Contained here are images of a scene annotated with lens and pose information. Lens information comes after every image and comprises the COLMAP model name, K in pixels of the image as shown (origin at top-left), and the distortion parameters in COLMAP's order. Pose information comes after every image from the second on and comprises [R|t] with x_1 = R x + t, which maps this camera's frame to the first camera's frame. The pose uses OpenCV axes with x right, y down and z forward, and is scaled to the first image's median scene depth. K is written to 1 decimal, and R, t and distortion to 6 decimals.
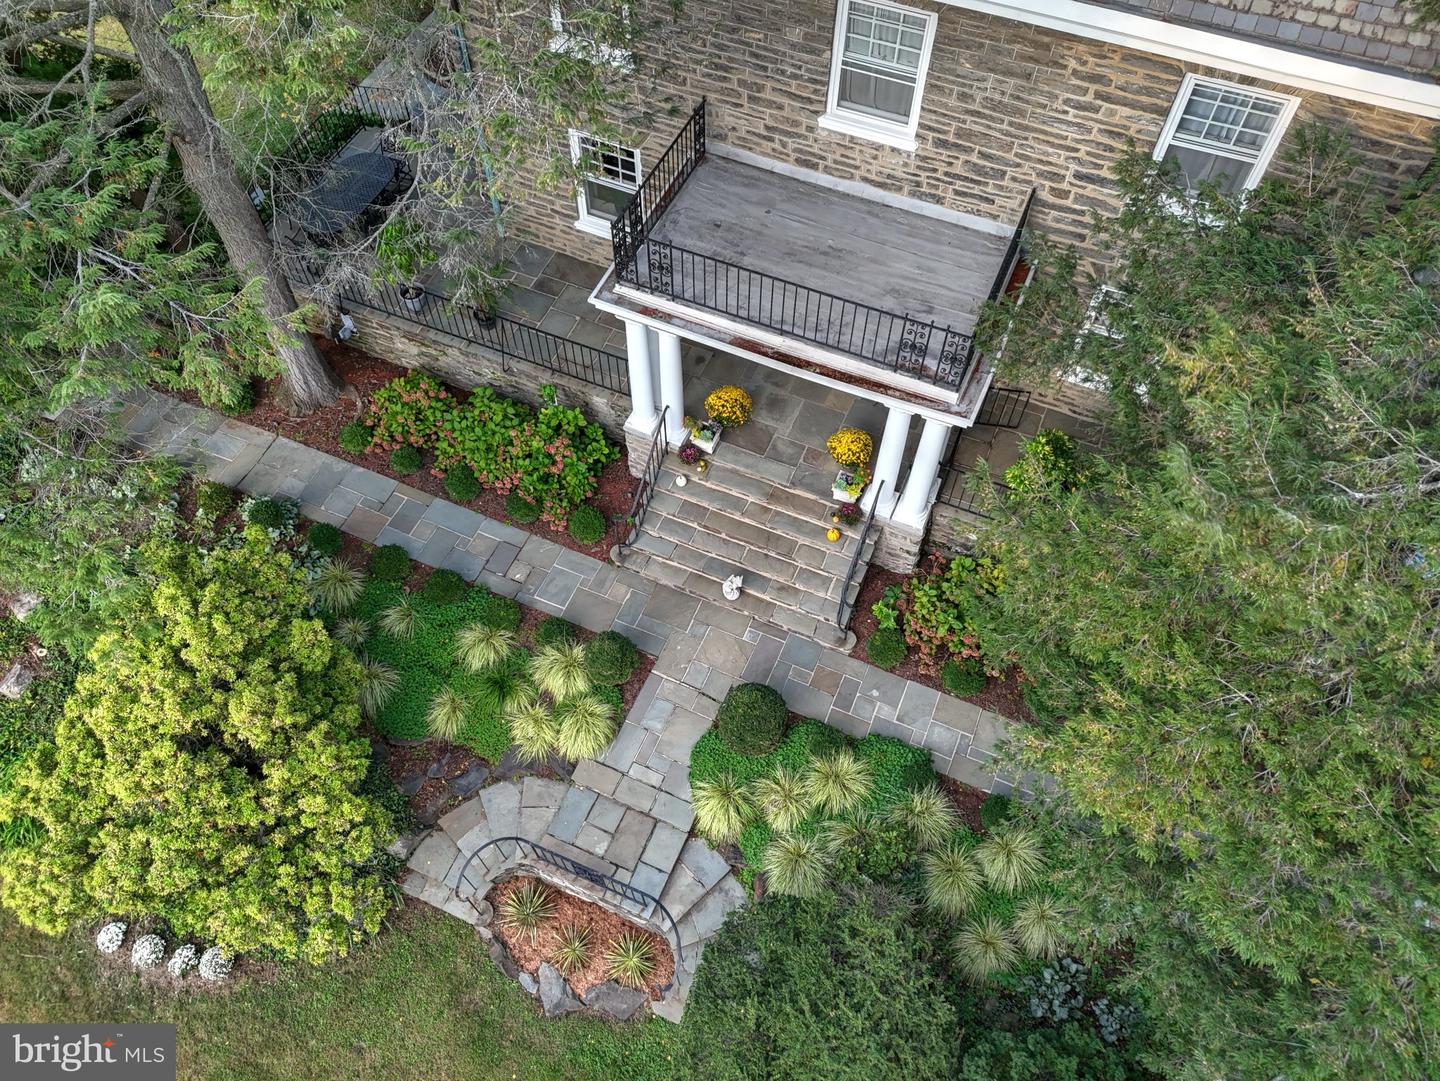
lens RADIAL K [[1038.2, 0, 720.0], [0, 1038.2, 540.5], [0, 0, 1]] dist [0.034660, -0.002682]
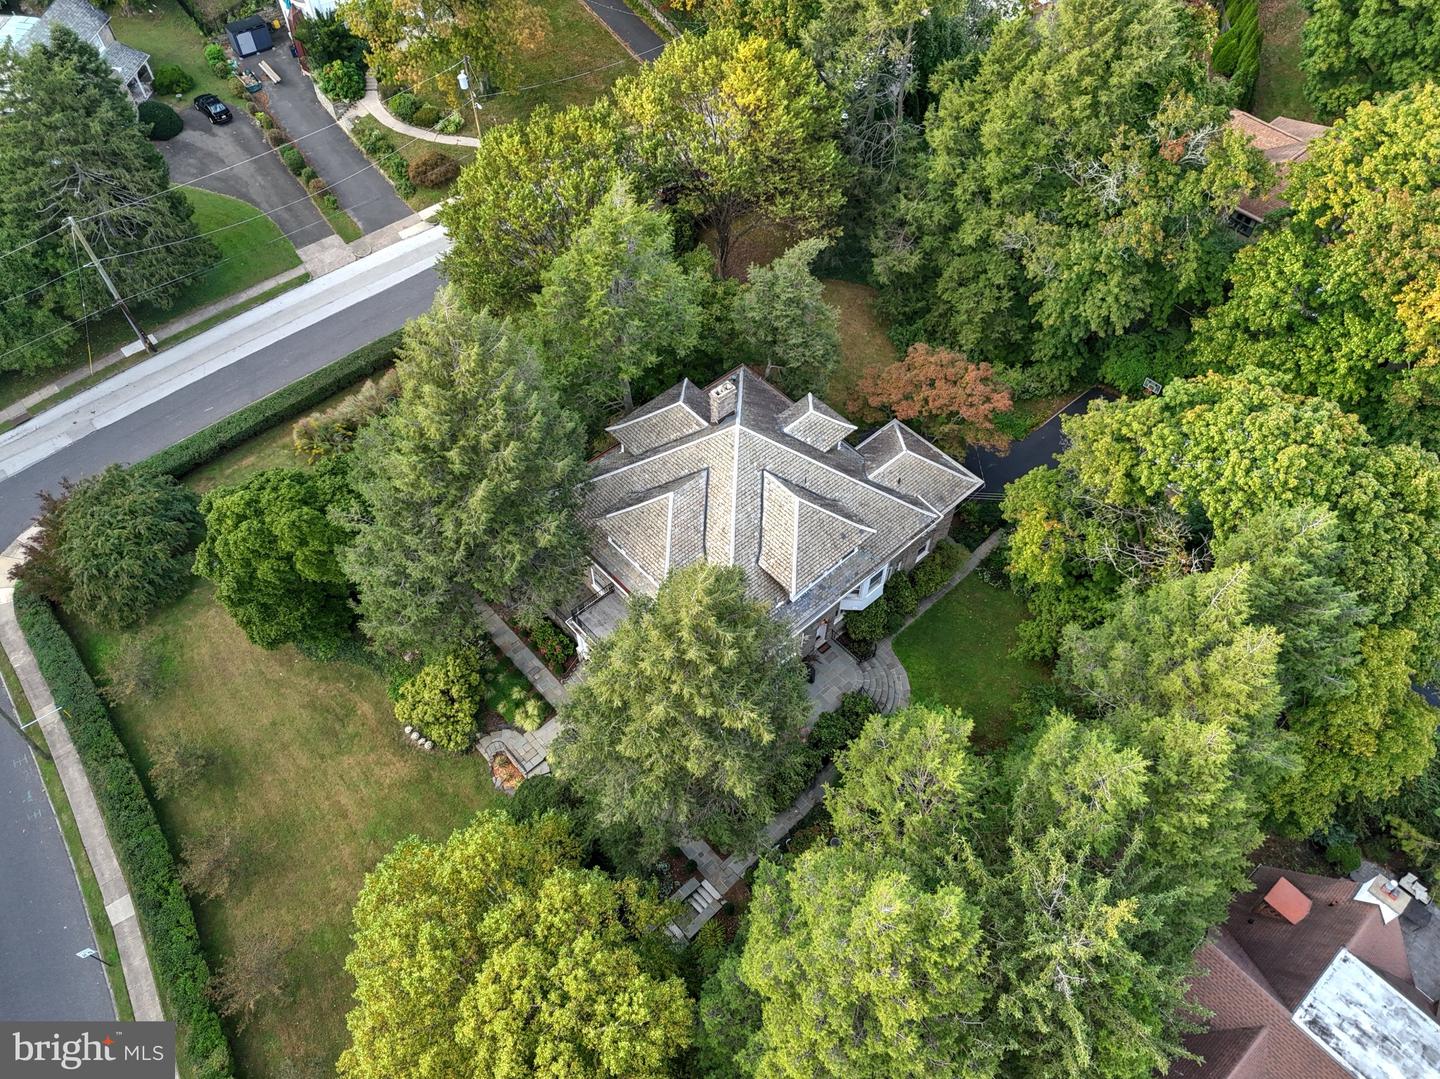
lens RADIAL K [[1020.7, 0, 720.0], [0, 1020.7, 539.5], [0, 0, 1]] dist [0.035782, -0.001650]
pose [[0.913558, 0.324018, -0.245813, 1.218249], [-0.339690, 0.940255, -0.023055, -0.608525], [0.223657, 0.104562, 0.969043, -2.571603]]
